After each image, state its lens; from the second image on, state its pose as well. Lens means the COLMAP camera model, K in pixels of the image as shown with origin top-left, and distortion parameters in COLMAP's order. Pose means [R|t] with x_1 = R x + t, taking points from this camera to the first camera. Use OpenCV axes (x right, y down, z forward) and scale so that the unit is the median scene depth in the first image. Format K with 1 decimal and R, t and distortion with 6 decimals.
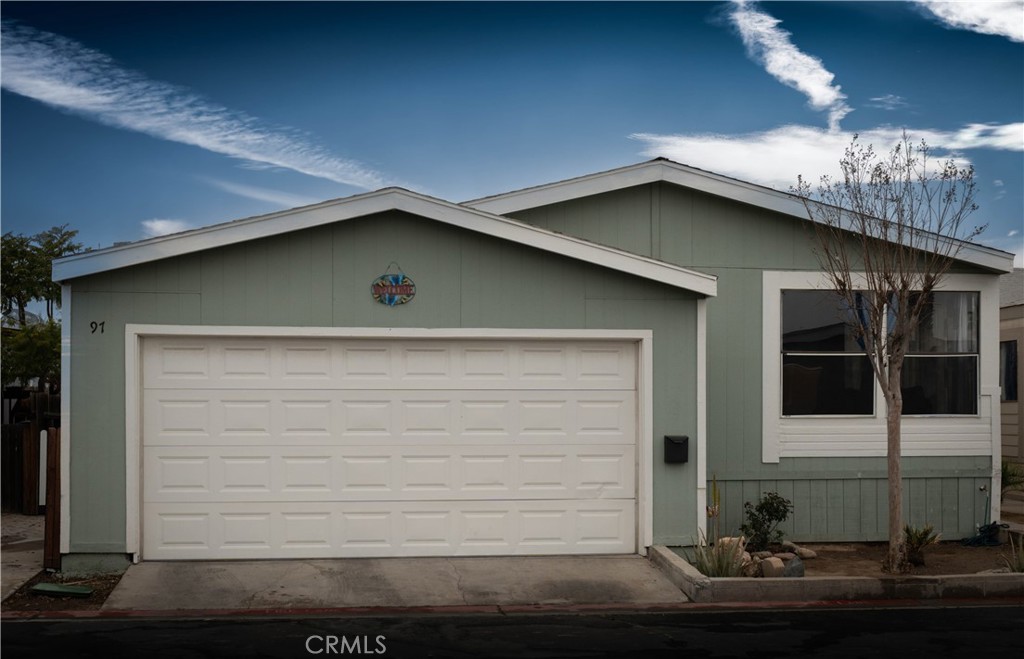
lens RADIAL K [[1254.4, 0, 512.9], [0, 1254.4, 331.7], [0, 0, 1]] dist [-0.017849, -0.042973]
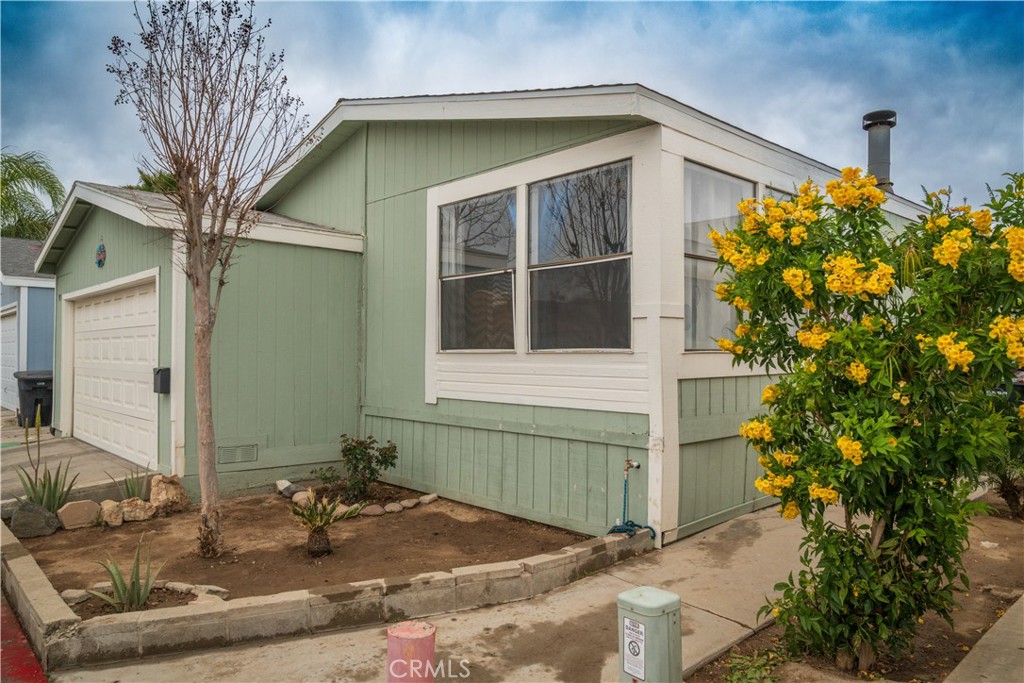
lens RADIAL K [[692.3, 0, 537.5], [0, 692.3, 311.3], [0, 0, 1]] dist [-0.026440, 0.001017]
pose [[0.597879, -0.046902, -0.800213, 0.763138], [0.047410, 0.998608, -0.023108, 0.064532], [0.800183, -0.024123, 0.599270, 0.910783]]
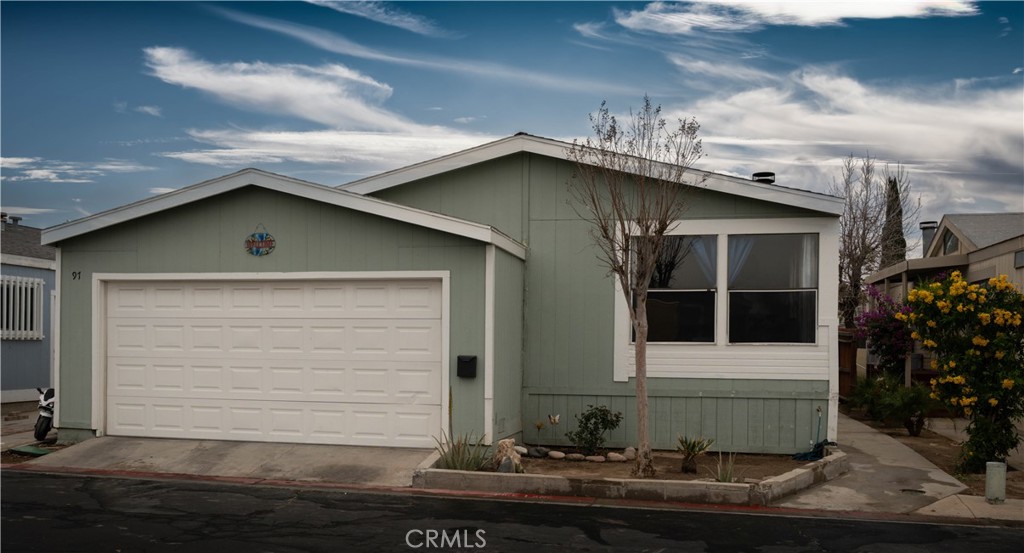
lens RADIAL K [[948.0, 0, 476.4], [0, 948.0, 299.7], [0, 0, 1]] dist [-0.038606, -0.000210]
pose [[0.933389, -0.006719, -0.358803, 0.475899], [0.012258, 0.999838, 0.013165, 0.015426], [0.358656, -0.016687, 0.933321, 0.127918]]
